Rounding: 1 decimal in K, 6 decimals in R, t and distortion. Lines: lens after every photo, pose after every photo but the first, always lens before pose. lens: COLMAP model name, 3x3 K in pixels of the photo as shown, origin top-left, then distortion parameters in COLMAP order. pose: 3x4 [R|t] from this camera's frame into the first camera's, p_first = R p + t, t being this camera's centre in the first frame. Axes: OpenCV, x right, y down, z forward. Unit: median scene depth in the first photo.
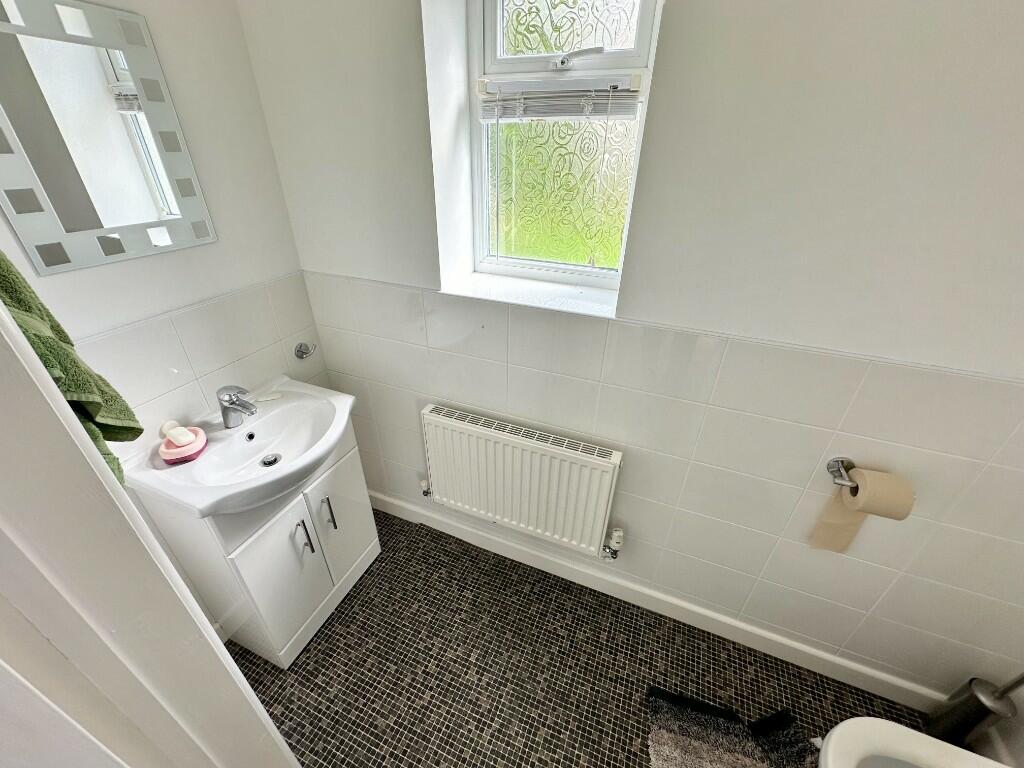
lens RADIAL K [[410.4, 0, 513.5], [0, 410.4, 386.1], [0, 0, 1]] dist [-0.001299, 0.000210]
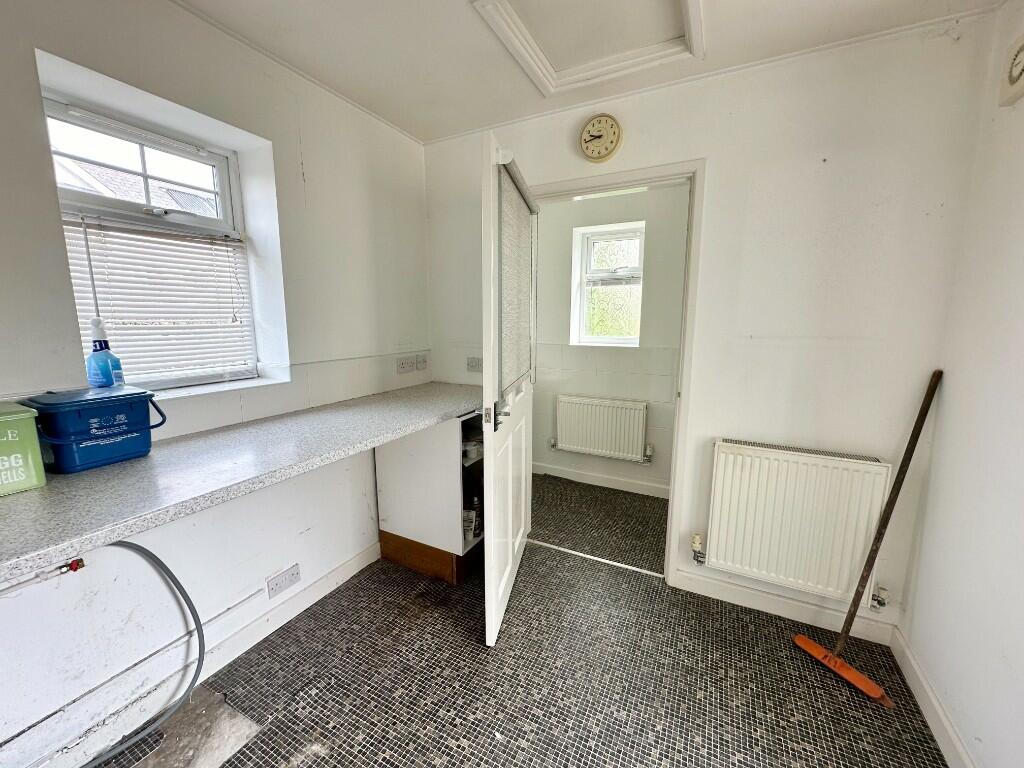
lens RADIAL K [[410.4, 0, 508.0], [0, 410.4, 383.5], [0, 0, 1]] dist [-0.001299, 0.000210]
pose [[0.996406, 0.003254, -0.084640, -0.373495], [-0.033811, 0.931479, -0.362221, 1.024636], [0.077662, 0.363781, 0.928241, -1.445453]]
